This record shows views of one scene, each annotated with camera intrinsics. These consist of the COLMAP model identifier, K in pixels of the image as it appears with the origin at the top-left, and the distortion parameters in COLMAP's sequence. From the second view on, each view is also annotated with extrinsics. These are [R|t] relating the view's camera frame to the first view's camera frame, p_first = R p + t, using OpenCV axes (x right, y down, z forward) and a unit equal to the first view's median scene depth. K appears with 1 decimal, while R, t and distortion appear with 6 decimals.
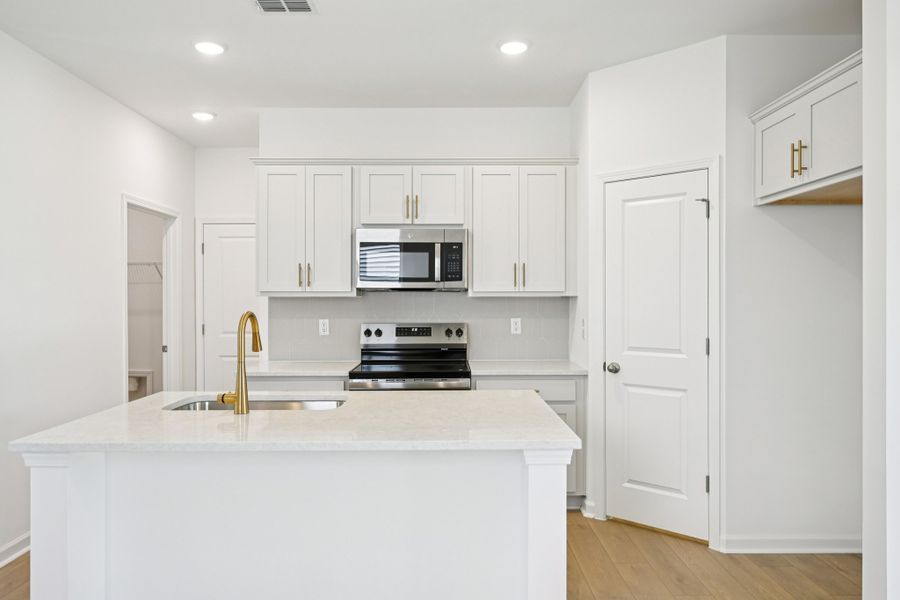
lens RADIAL K [[610.5, 0, 448.0], [0, 610.5, 299.2], [0, 0, 1]] dist [0.000177, -0.000598]
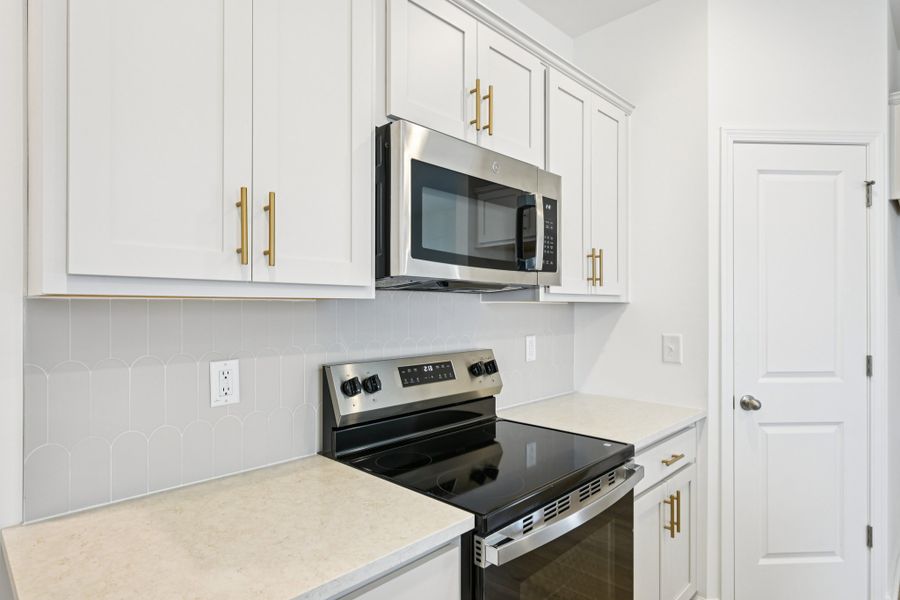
lens RADIAL K [[495.4, 0, 447.1], [0, 495.4, 306.4], [0, 0, 1]] dist [-0.000709, 0.000496]
pose [[0.701670, 0.001491, 0.712500, -0.351562], [-0.000998, 0.999999, -0.001110, 0.000417], [-0.712501, 0.000067, 0.701671, 0.764325]]
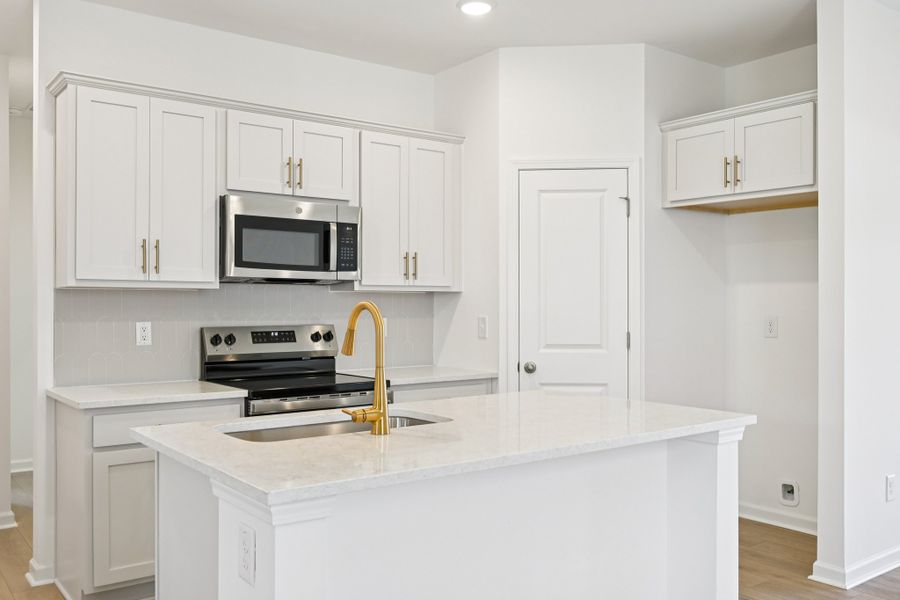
lens RADIAL K [[790.7, 0, 450.0], [0, 790.7, 300.0], [0, 0, 1]] dist [-0.005586, -0.002488]
pose [[0.798184, 0.005045, 0.602393, -0.507688], [-0.000823, 0.999973, -0.007285, 0.015722], [-0.602413, 0.005320, 0.798167, 0.091851]]
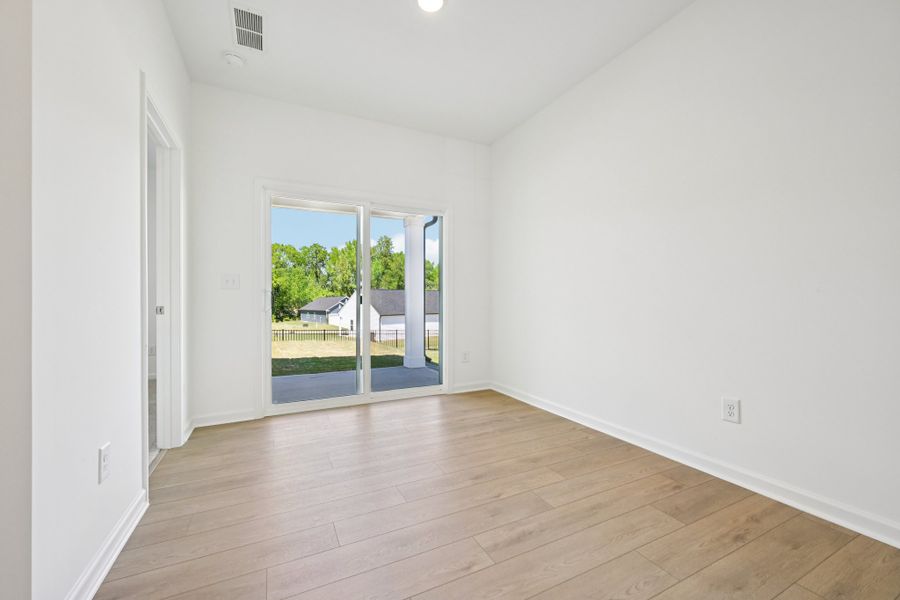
lens RADIAL K [[357.2, 0, 450.0], [0, 357.2, 302.1], [0, 0, 1]] dist [0.000467, 0.000012]
pose [[-0.451265, 0.005429, 0.892373, 0.057233], [0.006264, 0.999976, -0.002916, 0.092341], [-0.892368, 0.004274, -0.451288, 0.396990]]
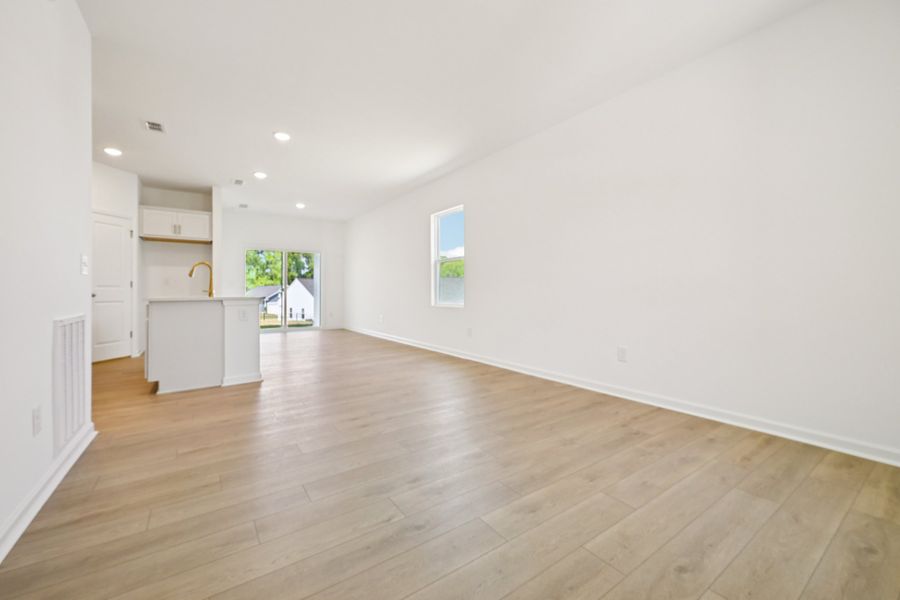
lens RADIAL K [[363.6, 0, 454.0], [0, 363.6, 285.1], [0, 0, 1]] dist [0.000255, -0.000005]
pose [[-0.576937, 0.018729, 0.816574, -1.428370], [0.009323, 0.999823, -0.016345, 0.099133], [-0.816735, -0.001817, -0.577010, 0.617957]]
